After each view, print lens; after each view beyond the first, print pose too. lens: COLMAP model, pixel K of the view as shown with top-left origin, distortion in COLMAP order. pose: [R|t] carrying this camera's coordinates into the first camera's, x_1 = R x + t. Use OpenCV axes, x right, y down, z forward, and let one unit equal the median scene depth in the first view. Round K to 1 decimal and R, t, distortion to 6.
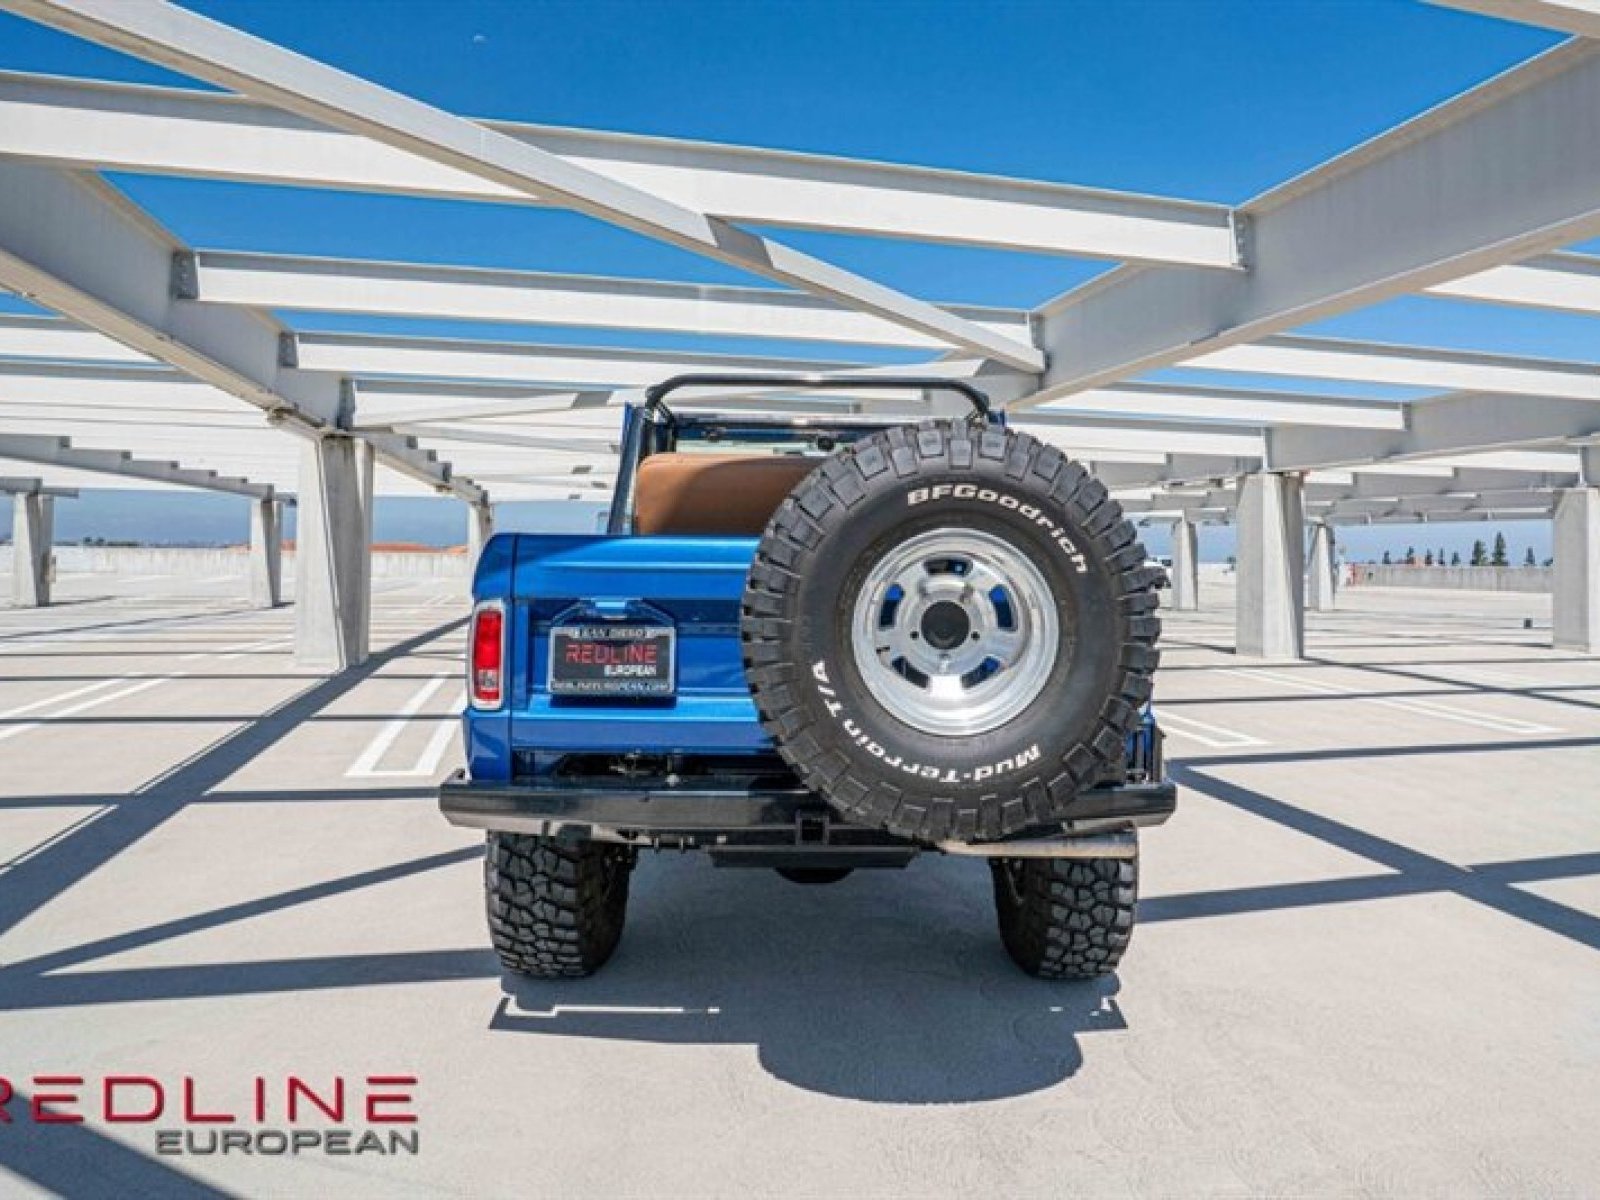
lens RADIAL K [[1020.8, 0, 810.9], [0, 1020.8, 547.3], [0, 0, 1]] dist [-0.055894, 0.000868]
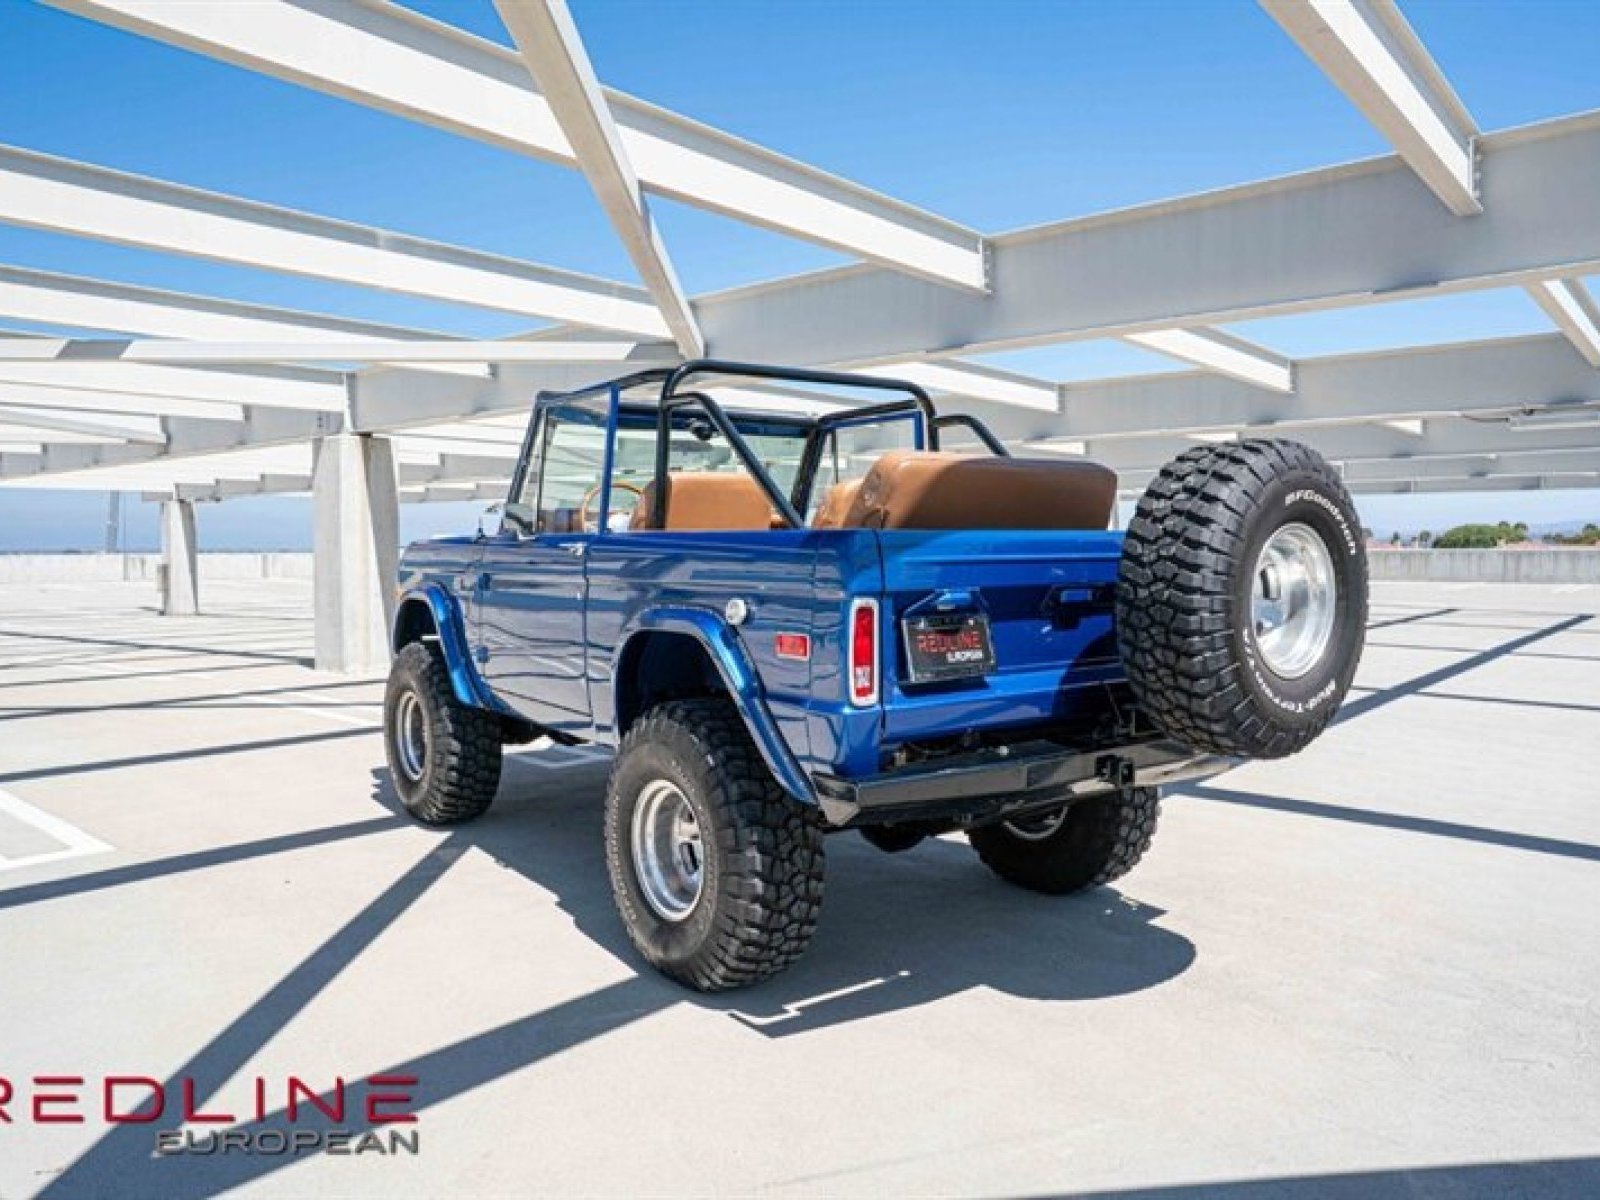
lens RADIAL K [[1120.2, 0, 738.7], [0, 1120.2, 605.2], [0, 0, 1]] dist [-0.022100, 0.002355]
pose [[0.838240, -0.046675, 0.543300, -0.887725], [0.013354, 0.997788, 0.065117, -0.011097], [-0.545138, -0.047328, 0.837010, 0.123817]]
